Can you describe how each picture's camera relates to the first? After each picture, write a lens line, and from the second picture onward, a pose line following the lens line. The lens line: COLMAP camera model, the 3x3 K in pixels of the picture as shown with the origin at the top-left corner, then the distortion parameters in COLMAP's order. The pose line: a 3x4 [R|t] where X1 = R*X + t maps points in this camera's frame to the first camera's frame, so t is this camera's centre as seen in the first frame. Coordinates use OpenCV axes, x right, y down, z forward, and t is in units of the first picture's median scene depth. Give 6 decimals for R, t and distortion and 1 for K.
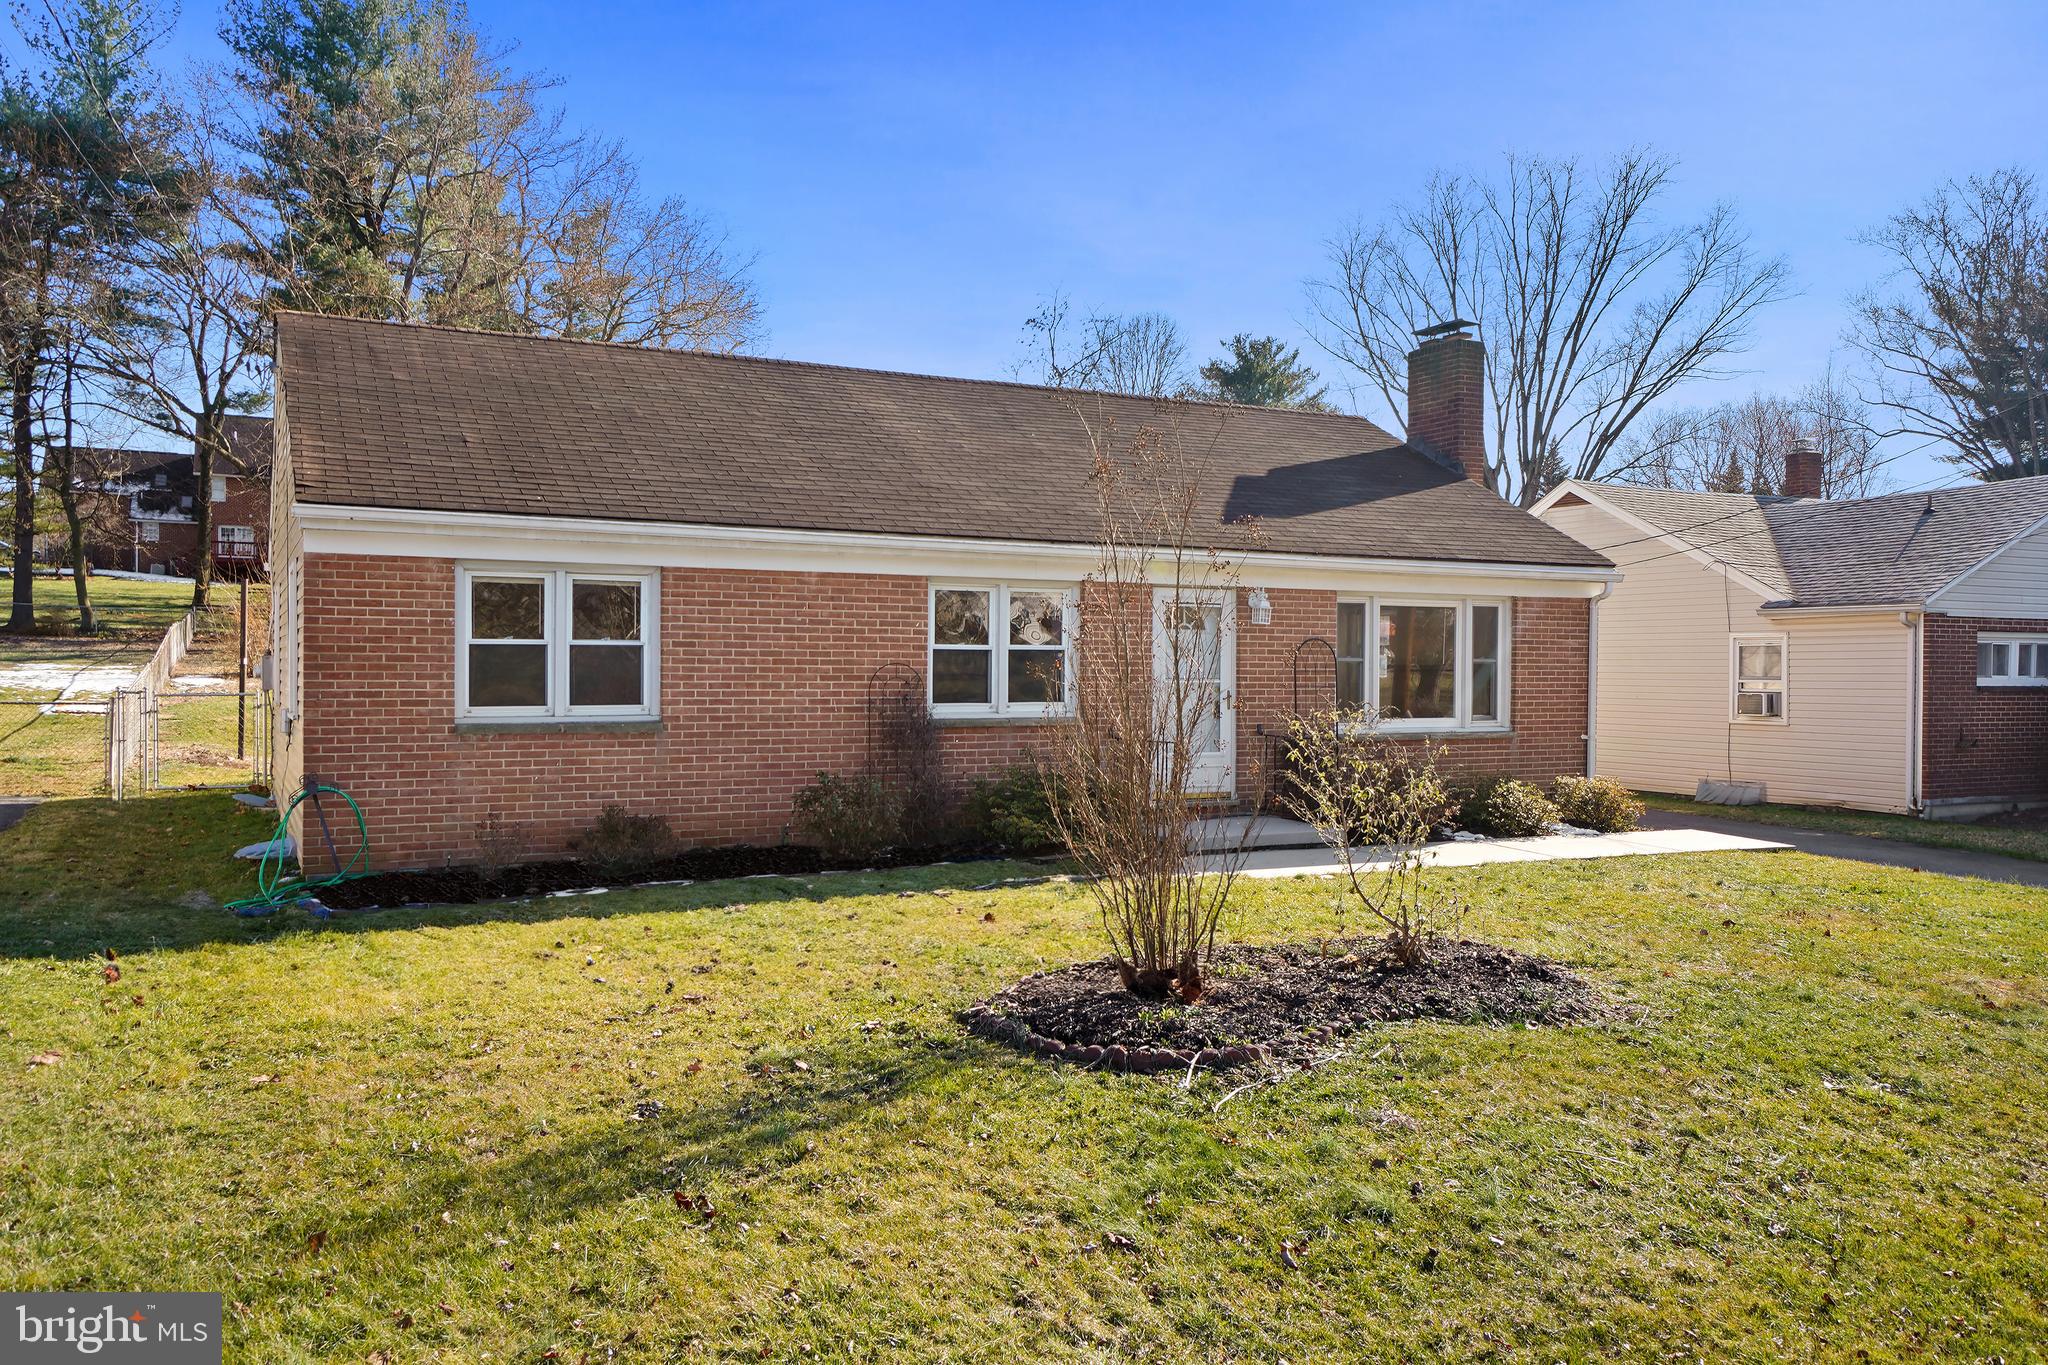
lens RADIAL K [[1543.0, 0, 1024.0], [0, 1543.0, 682.5], [0, 0, 1]] dist [0.033699, 0.000959]
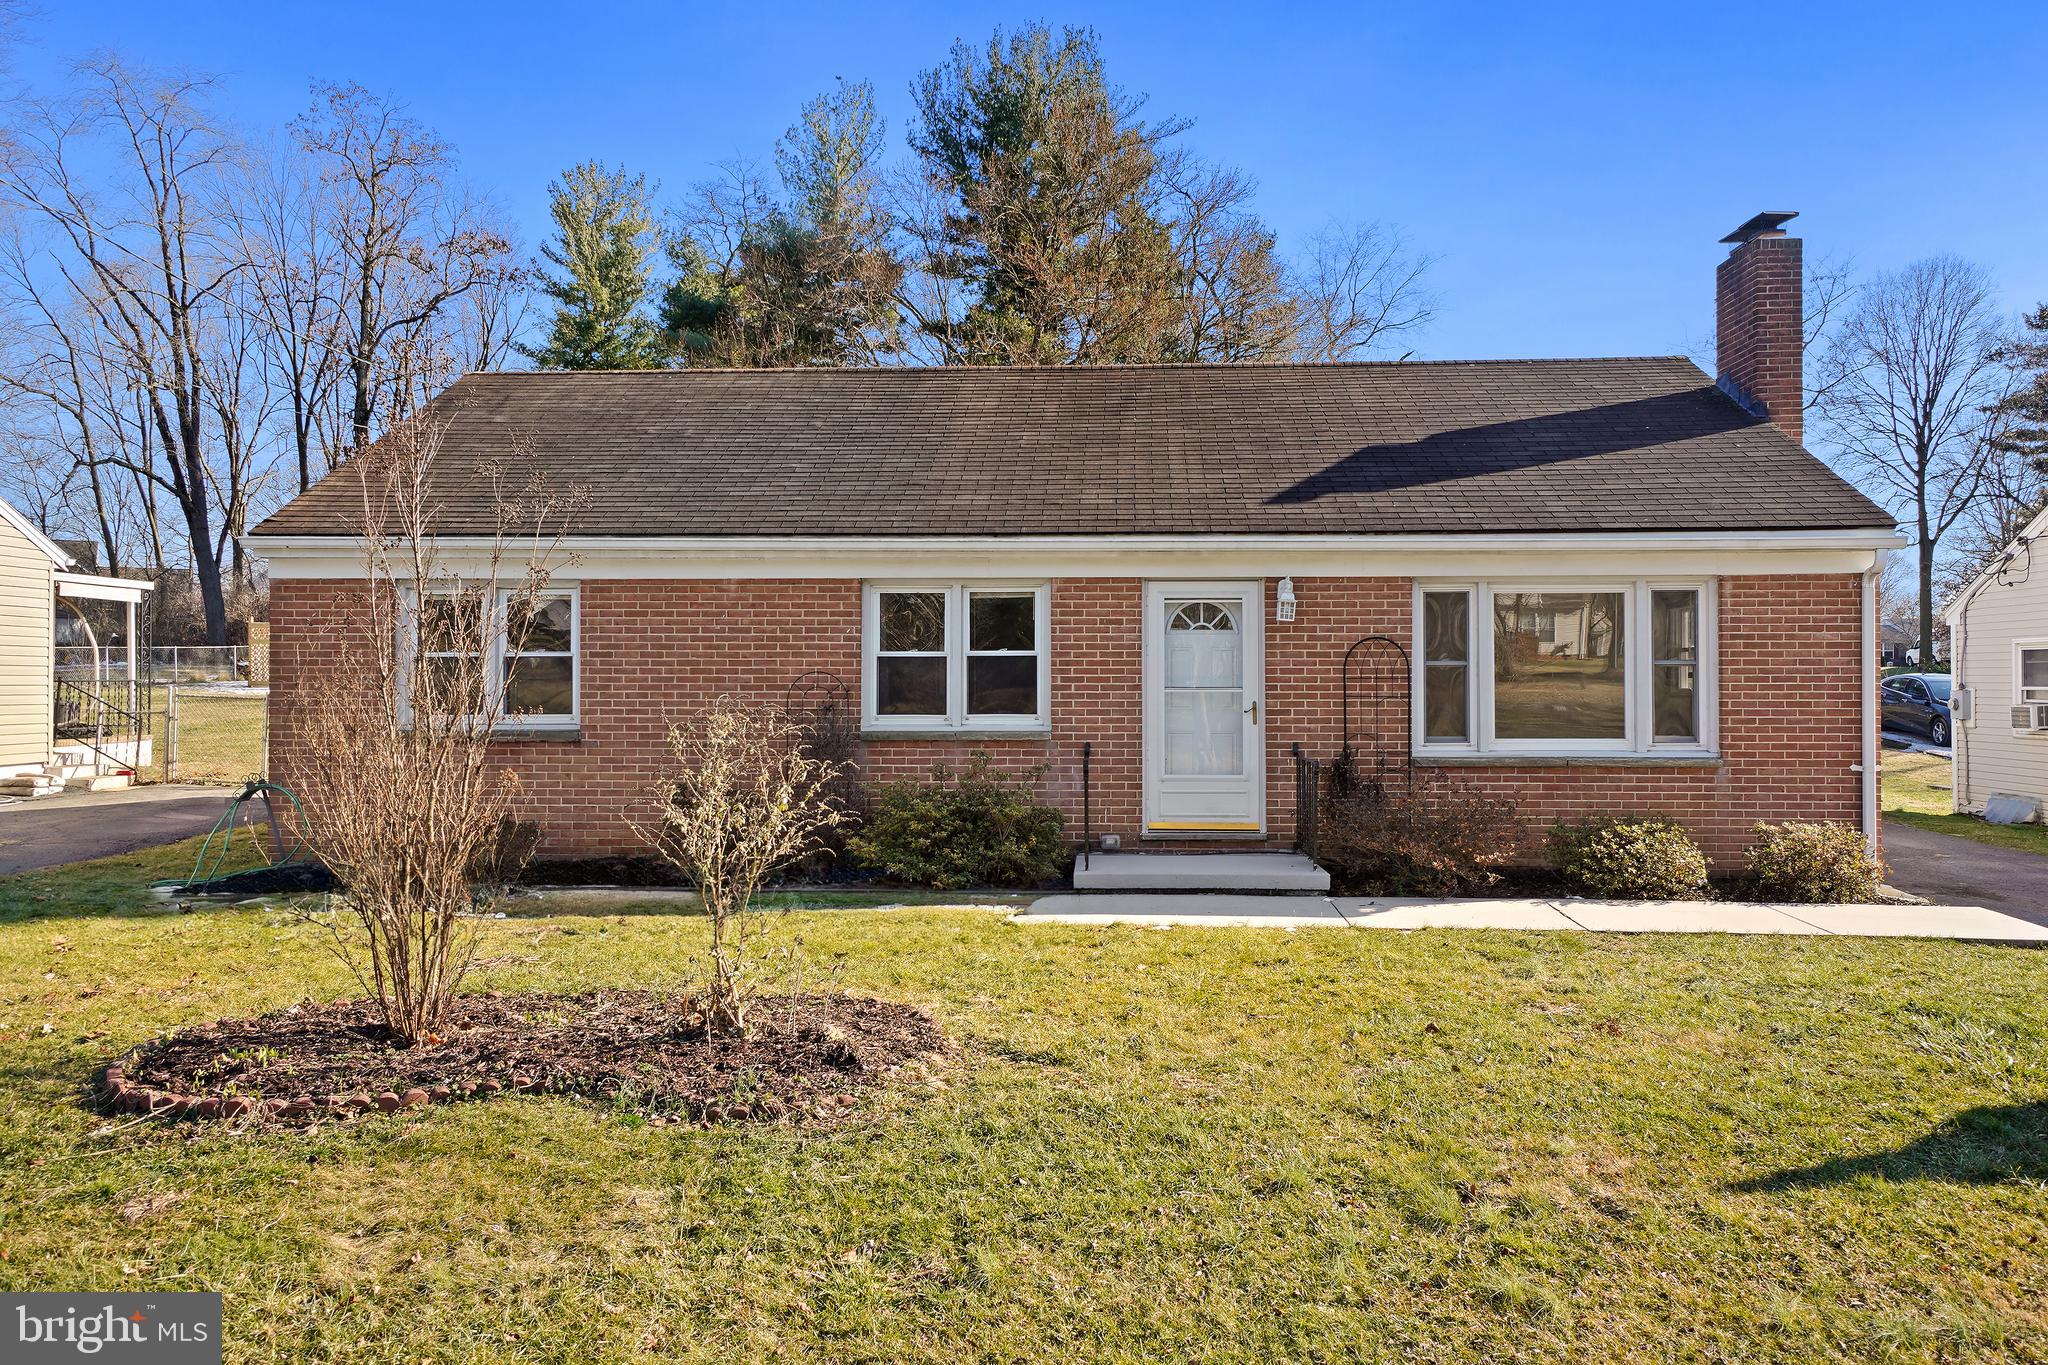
lens RADIAL K [[1543.0, 0, 1024.0], [0, 1543.0, 682.5], [0, 0, 1]] dist [0.033699, 0.000959]
pose [[0.867903, -0.004021, -0.496717, 0.494484], [0.000624, 0.999975, -0.007005, 0.000763], [0.496733, 0.005770, 0.867884, 0.239280]]
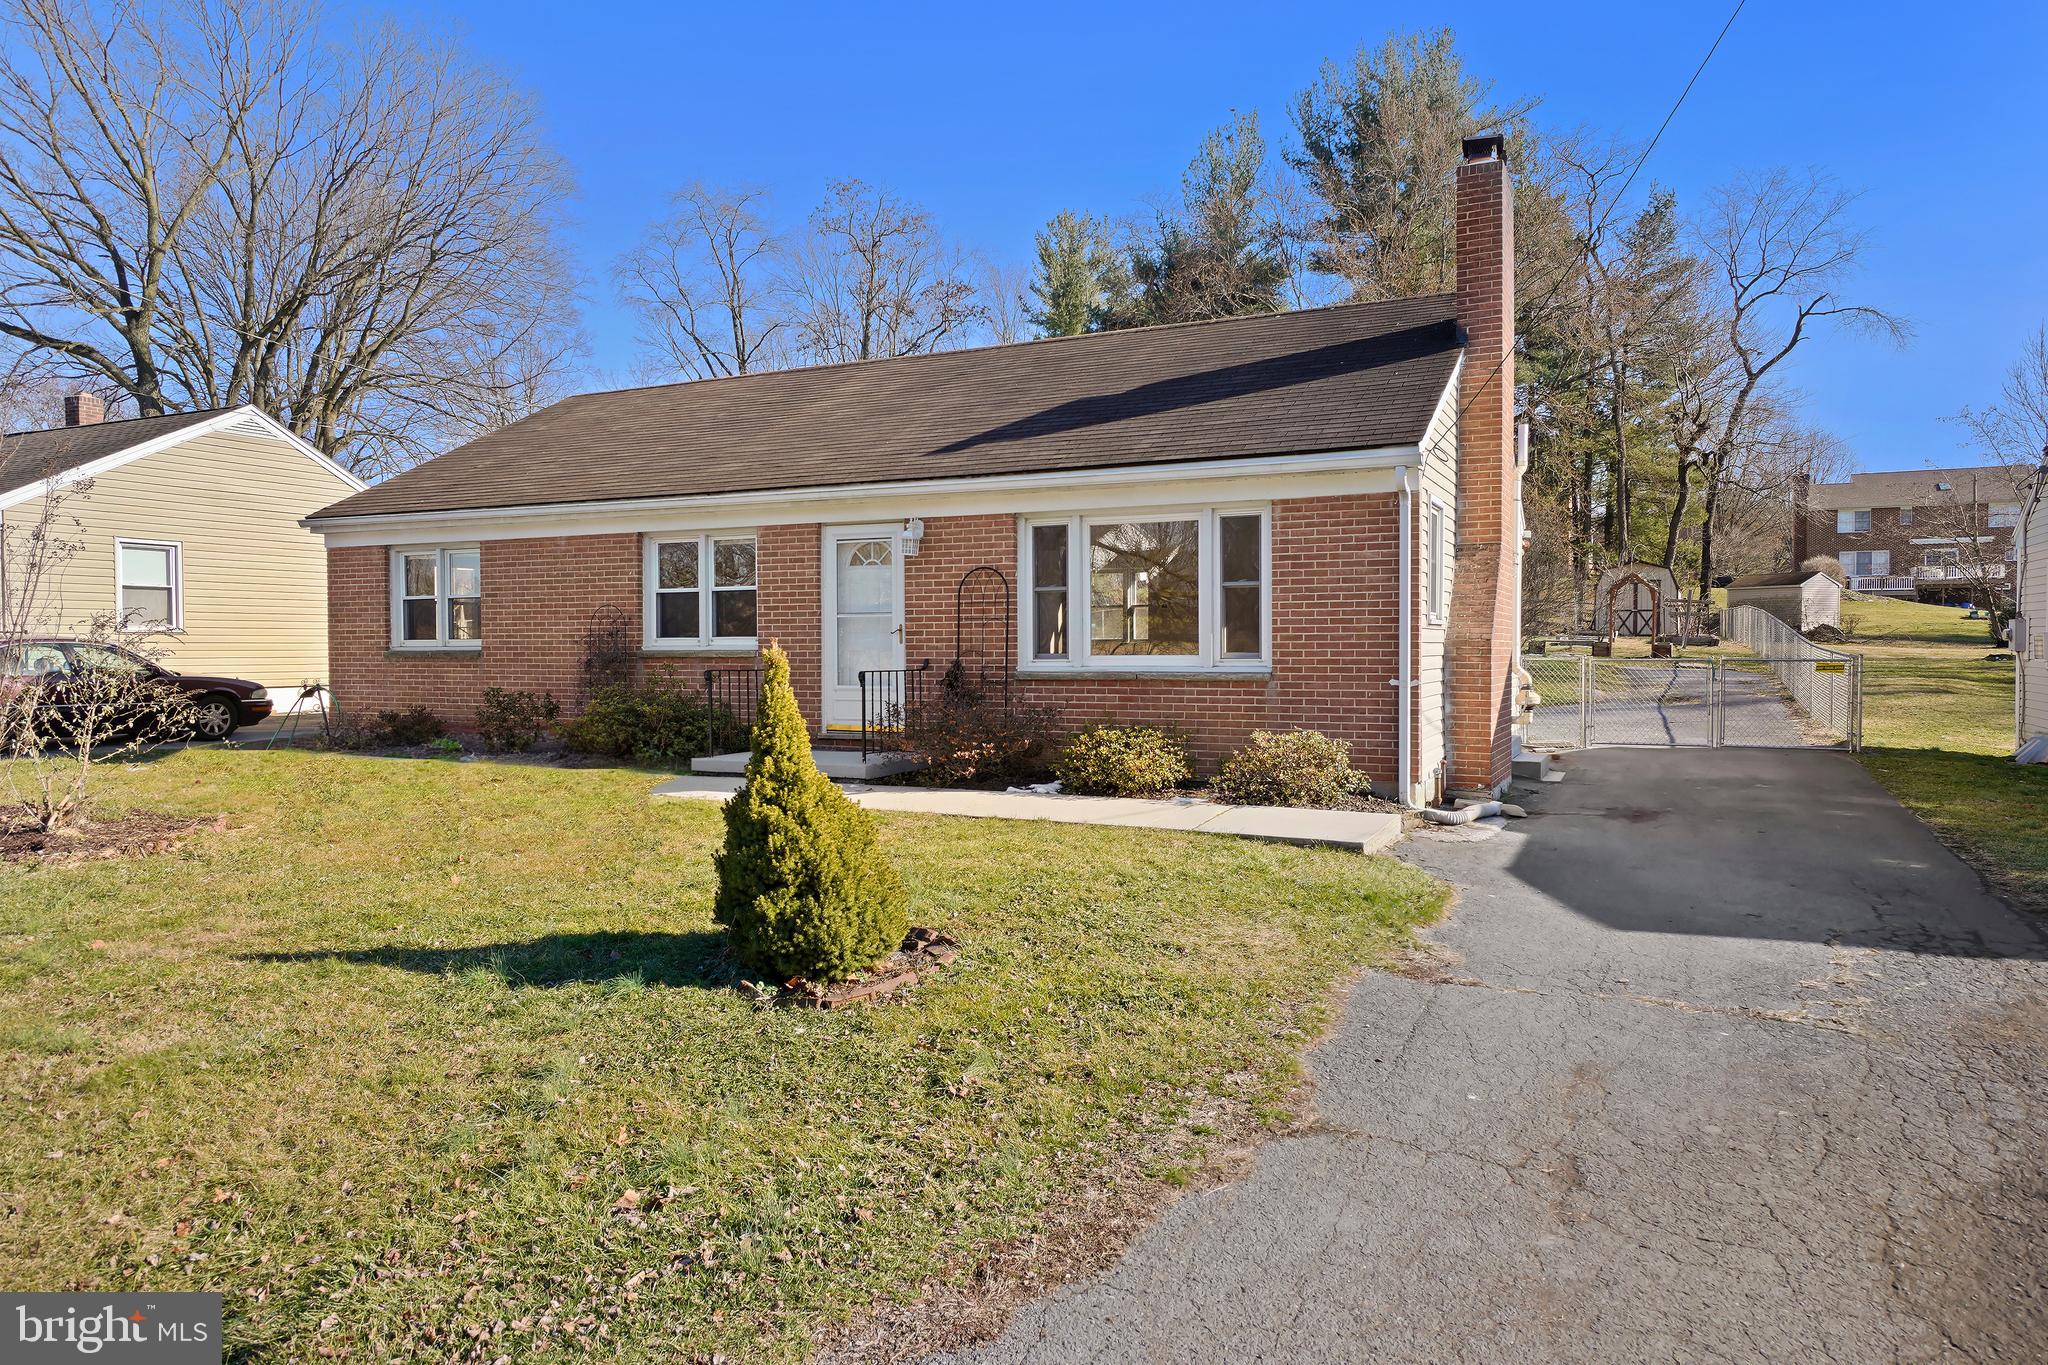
lens RADIAL K [[1320.6, 0, 1024.0], [0, 1320.6, 682.5], [0, 0, 1]] dist [0.002324, -0.000357]
pose [[0.605043, 0.017761, -0.795995, 0.962908], [0.003133, 0.999690, 0.024687, 0.024575], [0.796187, -0.017431, 0.604800, 0.618285]]
